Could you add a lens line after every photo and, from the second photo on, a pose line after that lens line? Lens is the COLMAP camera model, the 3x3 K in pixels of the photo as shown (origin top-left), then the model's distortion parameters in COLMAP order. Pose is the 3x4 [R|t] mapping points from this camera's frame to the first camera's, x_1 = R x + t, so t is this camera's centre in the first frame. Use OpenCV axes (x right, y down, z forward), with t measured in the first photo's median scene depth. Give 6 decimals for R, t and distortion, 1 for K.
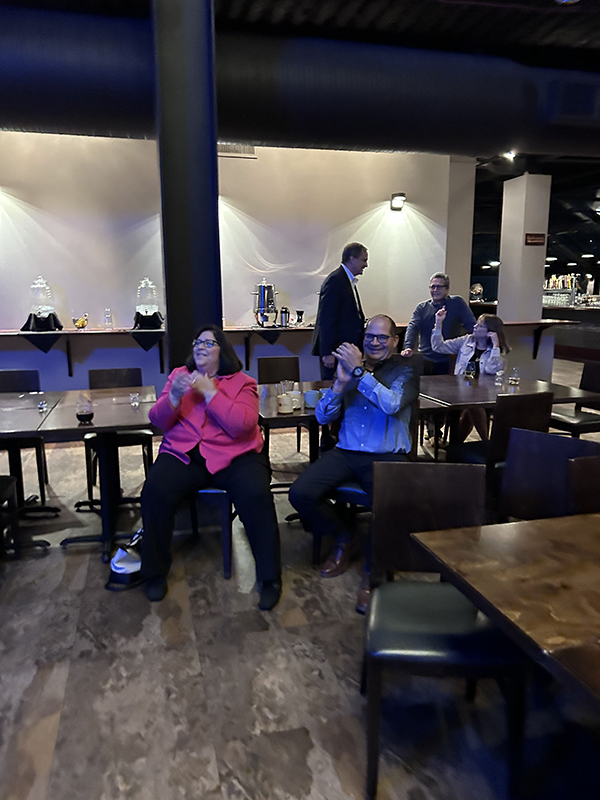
lens RADIAL K [[598.3, 0, 298.0], [0, 598.3, 406.2], [0, 0, 1]] dist [0.025475, -0.025636]
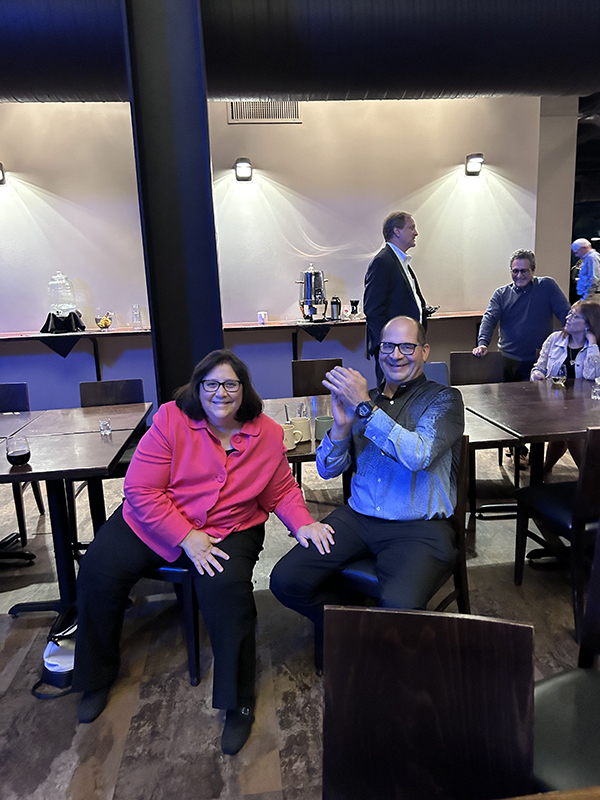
lens RADIAL K [[598.3, 0, 304.0], [0, 598.3, 399.2], [0, 0, 1]] dist [0.025475, -0.025636]
pose [[0.988495, -0.001955, -0.151241, 0.067575], [0.004908, 0.999804, 0.019154, -0.039976], [0.151174, -0.019676, 0.988311, 0.161783]]
